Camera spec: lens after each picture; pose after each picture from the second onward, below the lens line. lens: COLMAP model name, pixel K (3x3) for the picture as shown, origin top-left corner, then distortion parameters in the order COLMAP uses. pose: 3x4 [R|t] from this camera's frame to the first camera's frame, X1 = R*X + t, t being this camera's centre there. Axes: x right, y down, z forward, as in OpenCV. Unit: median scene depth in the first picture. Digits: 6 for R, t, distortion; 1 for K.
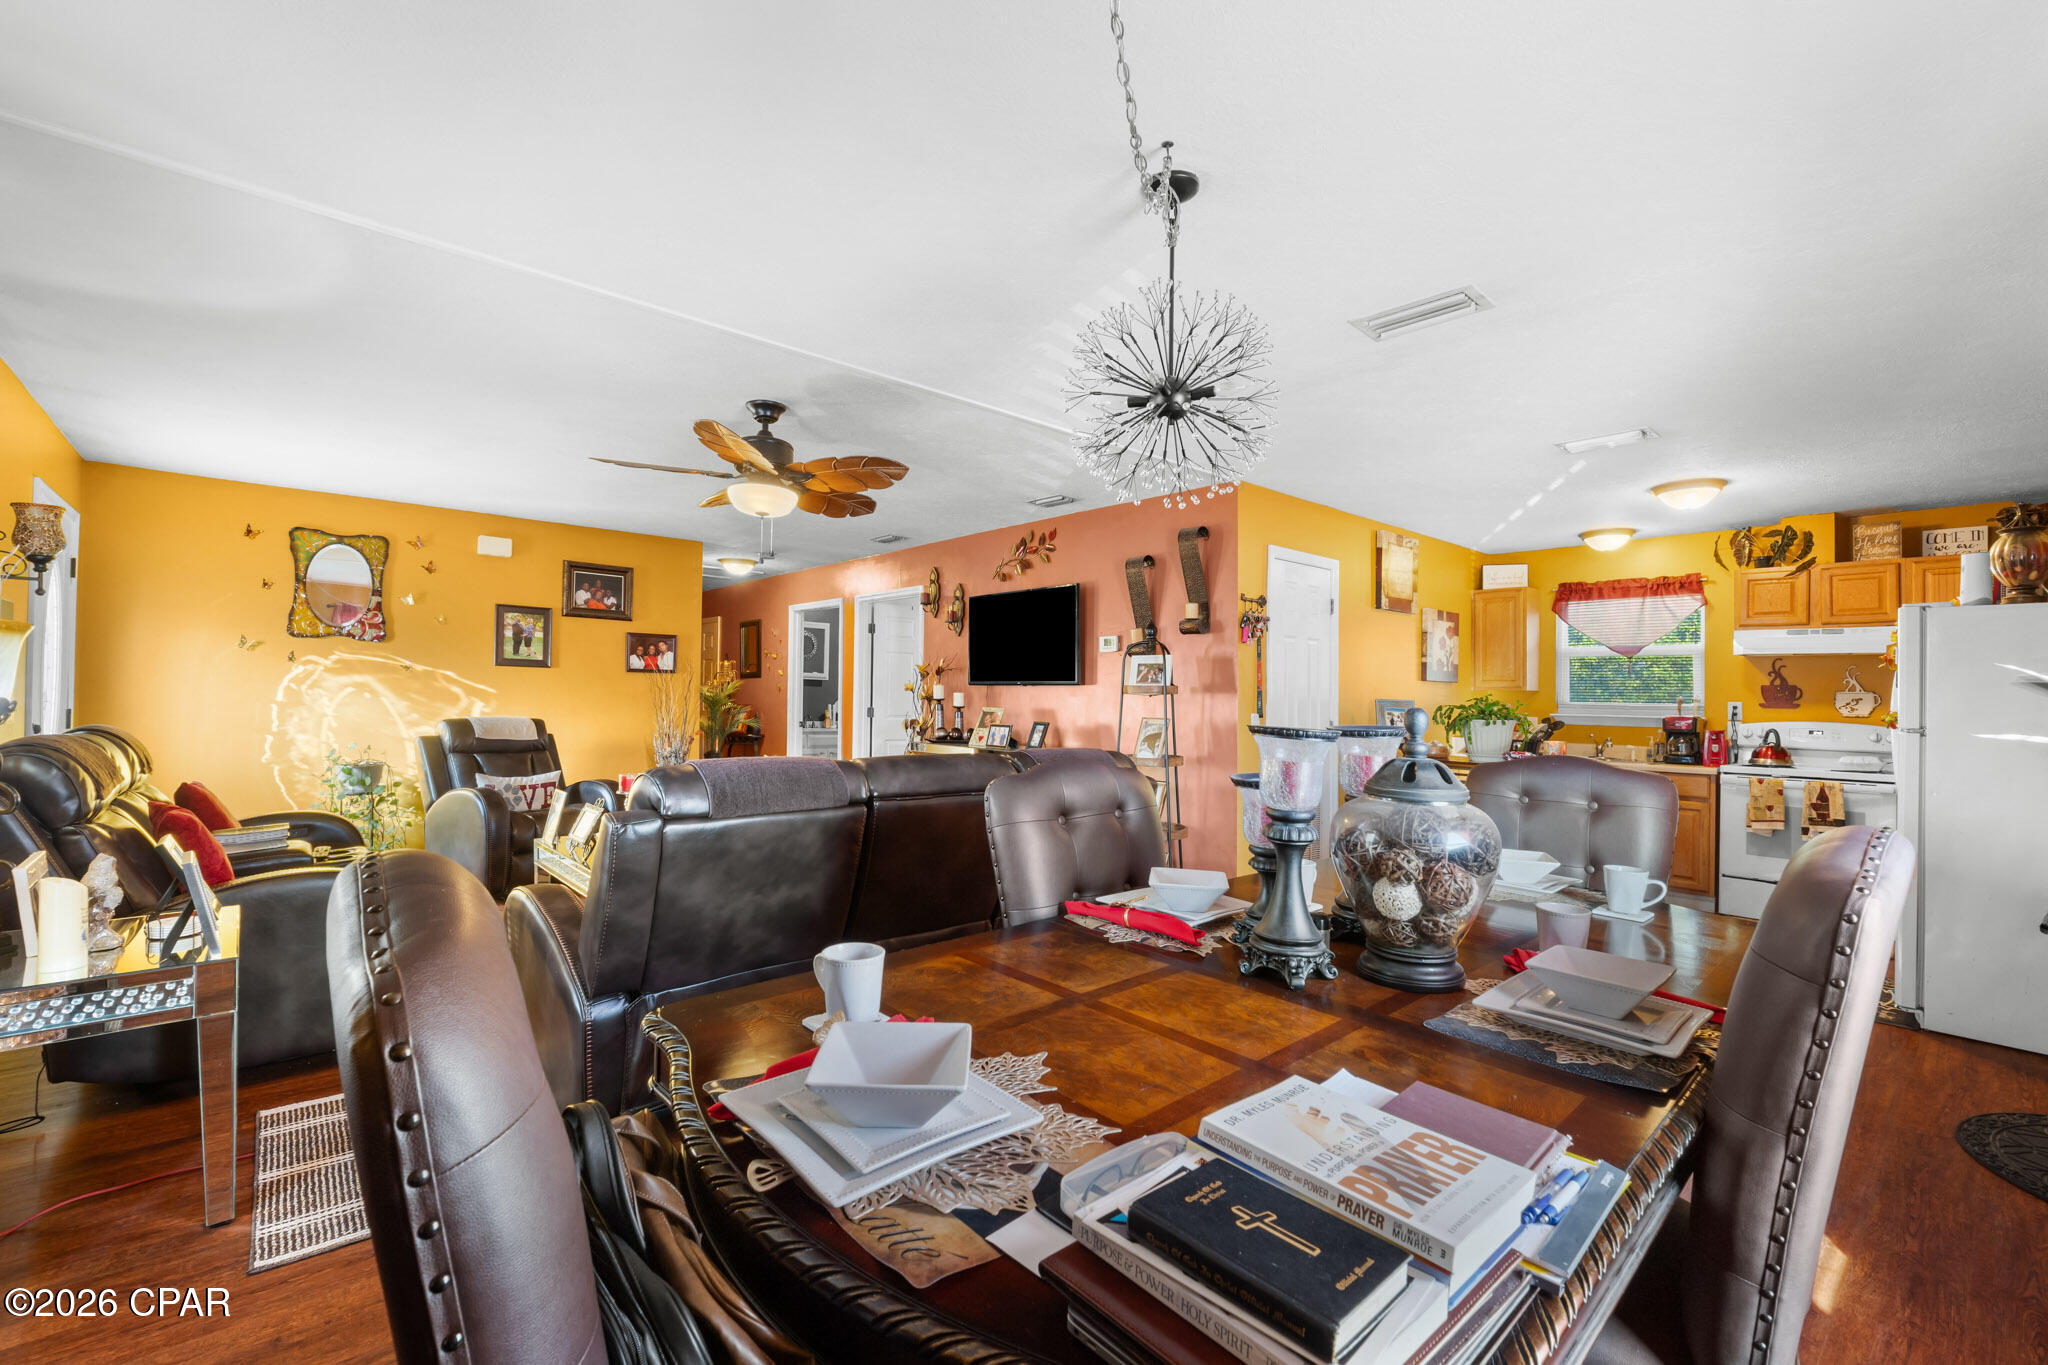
lens RADIAL K [[874.5, 0, 1016.8], [0, 874.5, 679.4], [0, 0, 1]] dist [-0.001707, -0.000377]
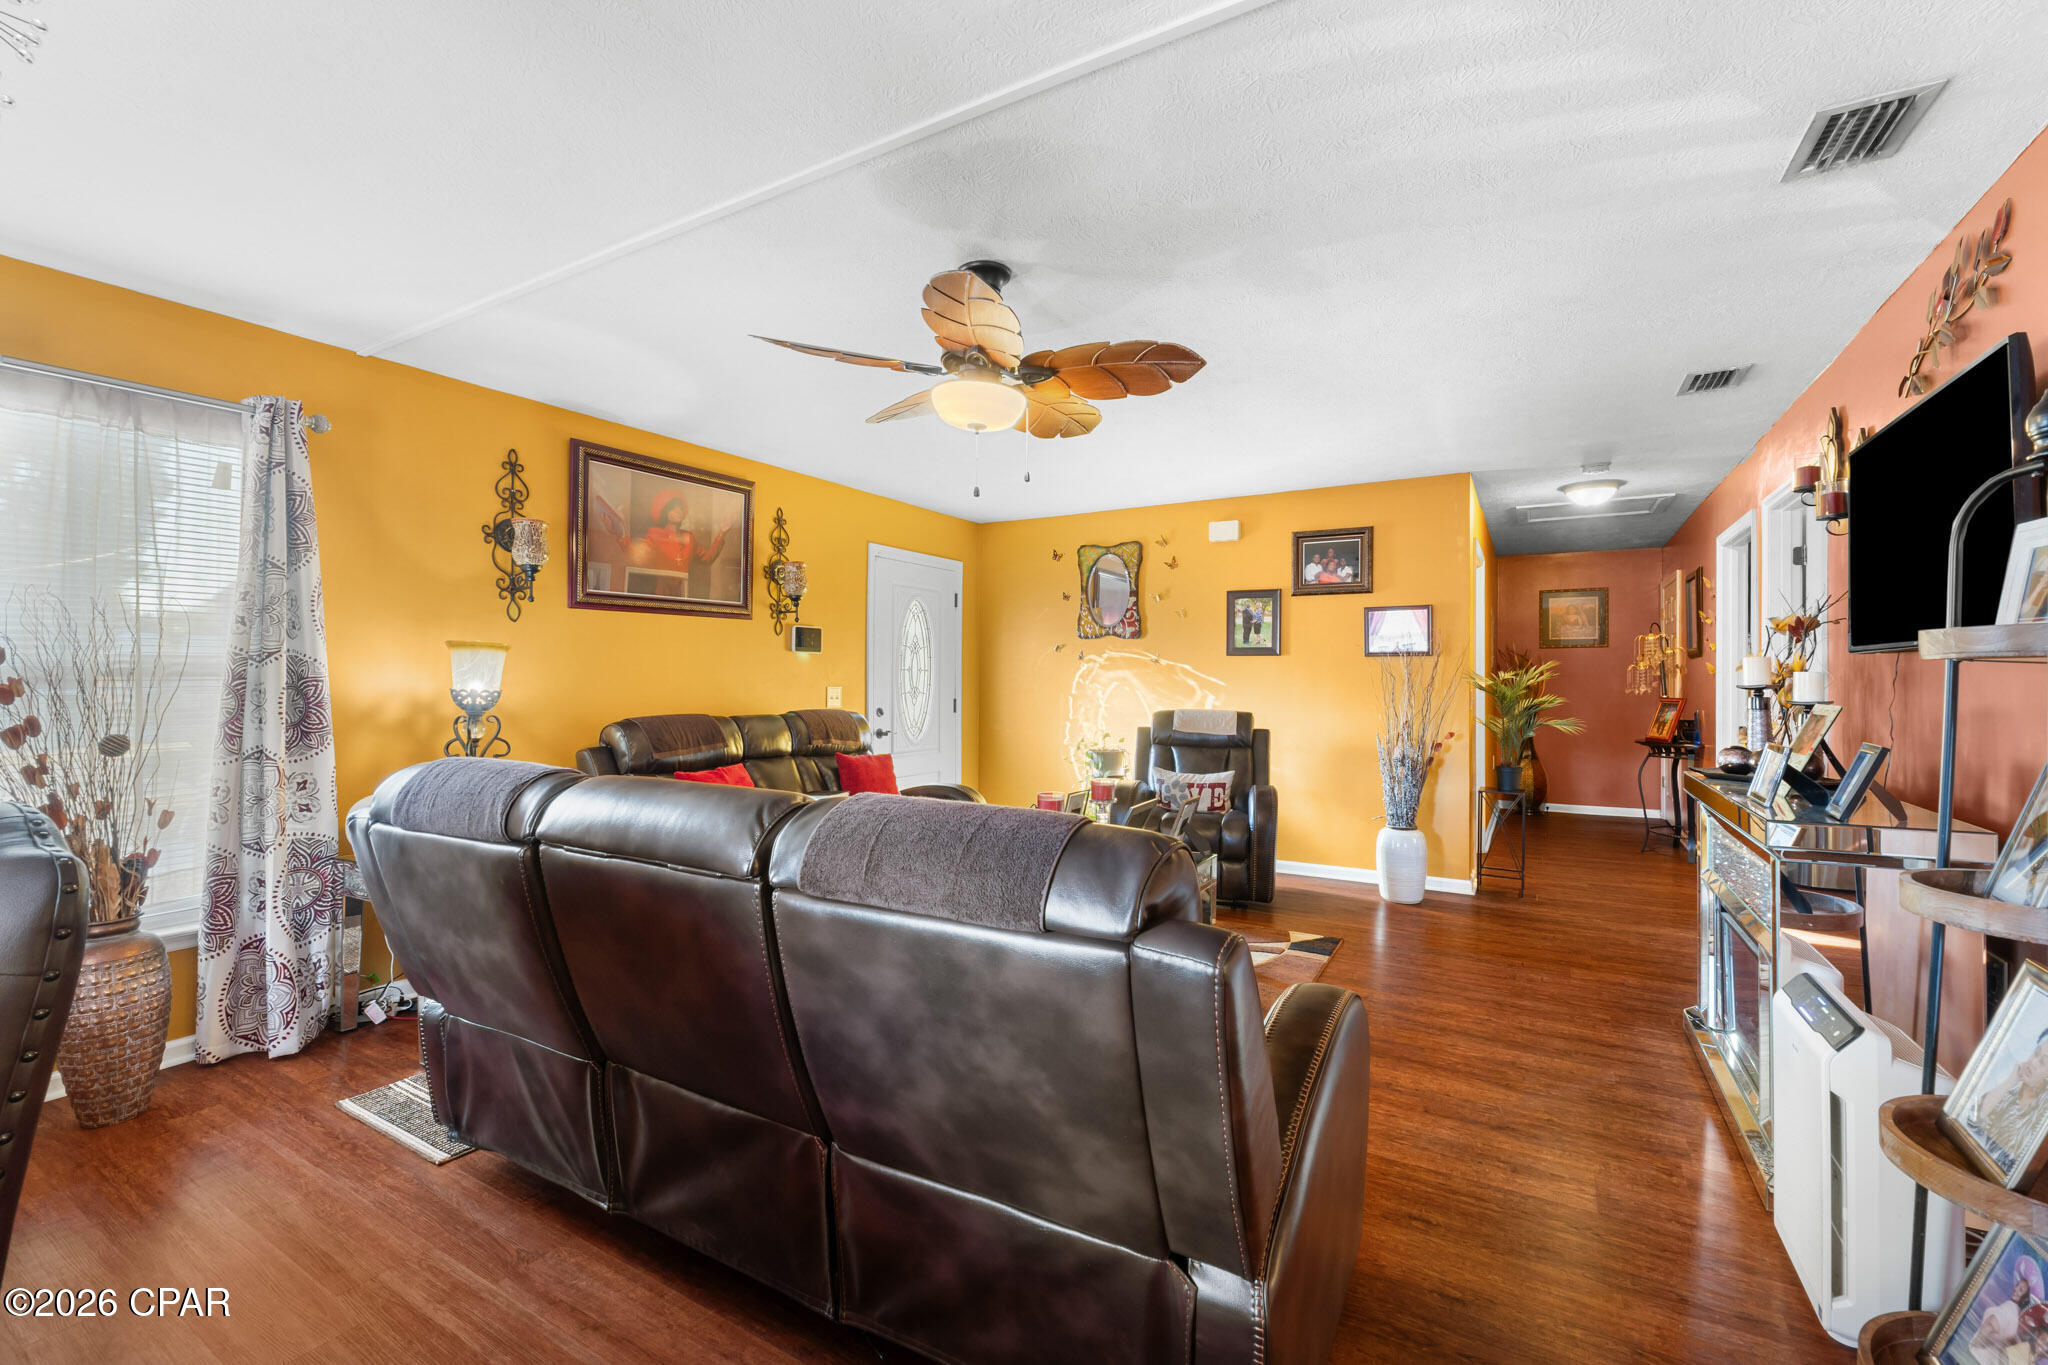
lens RADIAL K [[875.7, 0, 1025.0], [0, 875.7, 676.8], [0, 0, 1]] dist [-0.003310, -0.000404]
pose [[0.326858, -0.020427, -0.944853, 0.256106], [0.023856, 0.999626, -0.013358, 0.016191], [0.944772, -0.018174, 0.327223, 0.527324]]
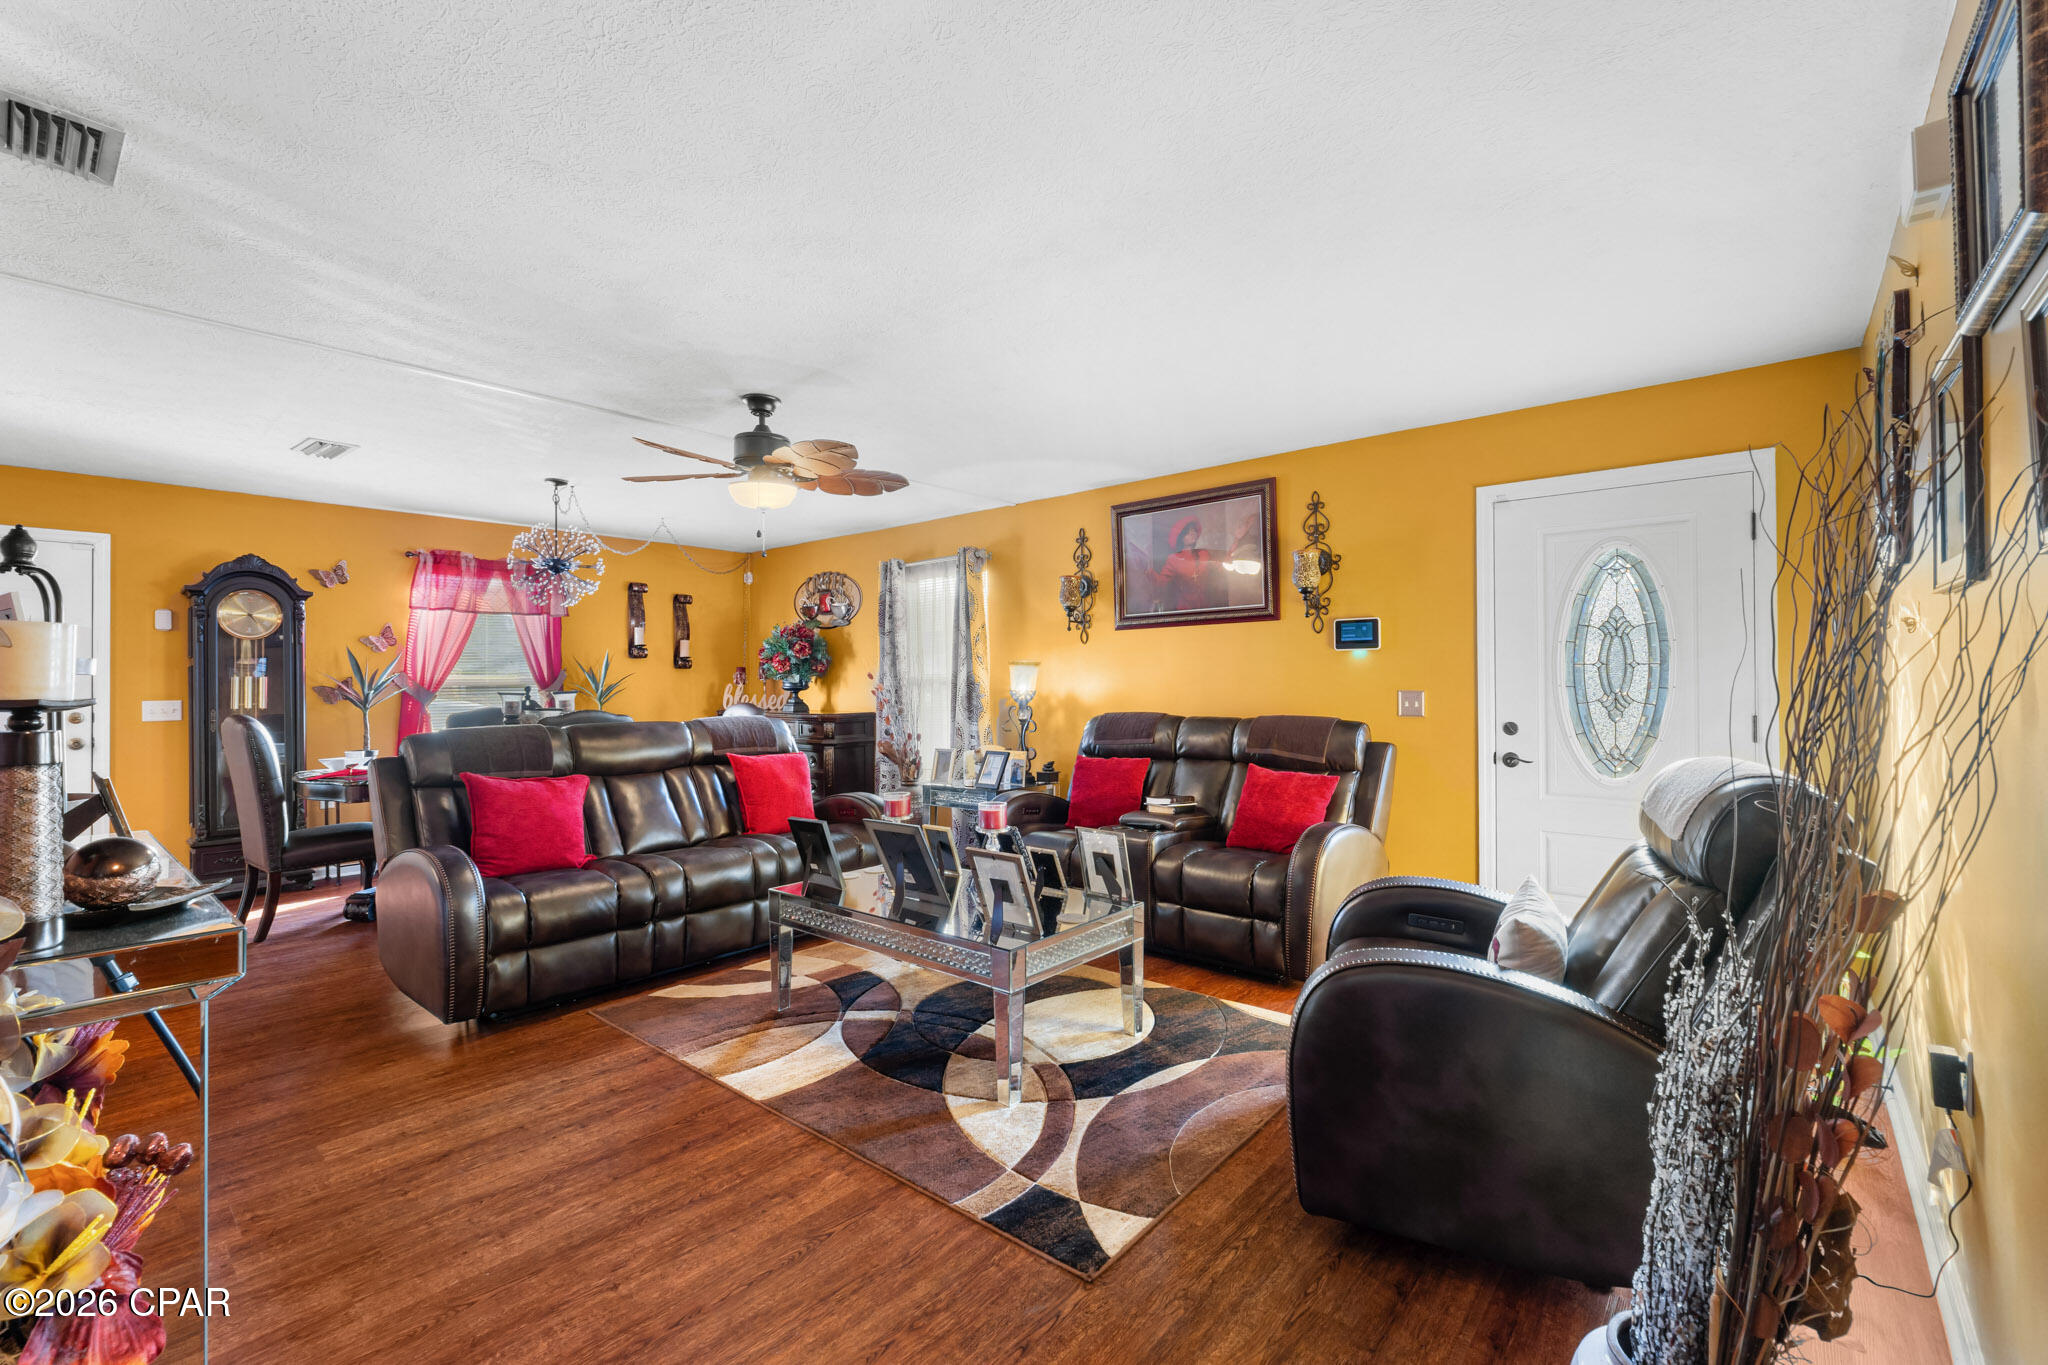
lens RADIAL K [[875.7, 0, 1025.0], [0, 875.7, 676.8], [0, 0, 1]] dist [-0.003310, -0.000404]
pose [[-0.989025, -0.013816, -0.147102, -0.283264], [-0.009621, 0.999528, -0.029189, 0.022552], [0.147436, -0.027453, -0.988691, 1.335188]]
